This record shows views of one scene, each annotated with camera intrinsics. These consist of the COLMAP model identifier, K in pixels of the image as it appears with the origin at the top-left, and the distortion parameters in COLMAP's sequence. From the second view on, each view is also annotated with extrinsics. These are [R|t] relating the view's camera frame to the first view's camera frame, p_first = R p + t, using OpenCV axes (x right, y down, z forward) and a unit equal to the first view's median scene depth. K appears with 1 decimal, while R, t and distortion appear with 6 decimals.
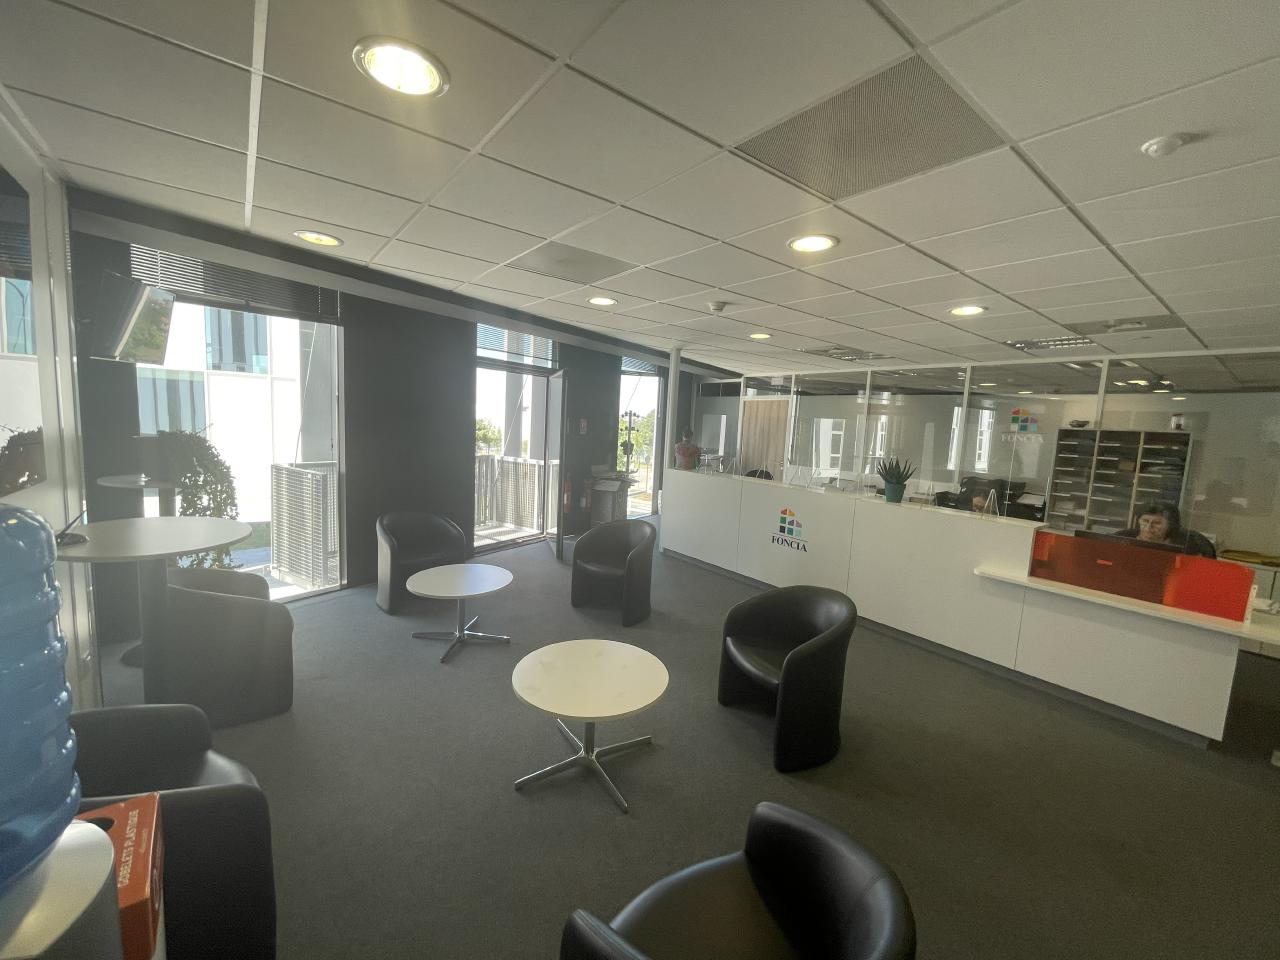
lens RADIAL K [[517.9, 0, 643.2], [0, 517.9, 482.4], [0, 0, 1]] dist [-0.006116, 0.000387]
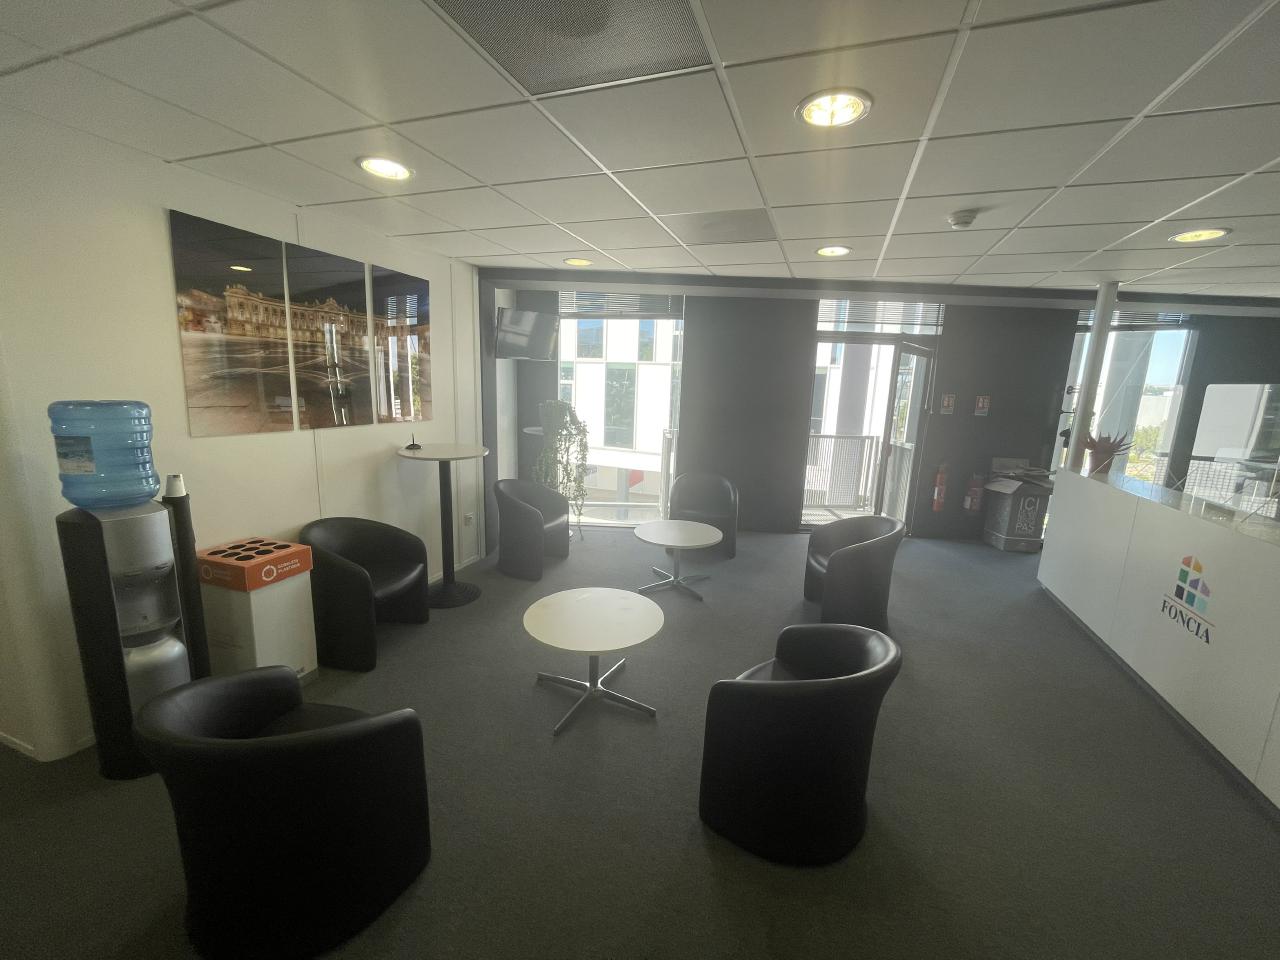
lens RADIAL K [[517.9, 0, 641.3], [0, 517.9, 476.3], [0, 0, 1]] dist [-0.006116, 0.000387]
pose [[0.525293, 0.122308, -0.842086, 0.405250], [-0.109424, 0.991109, 0.075694, -0.008313], [0.843857, 0.052383, 0.534005, 0.226634]]
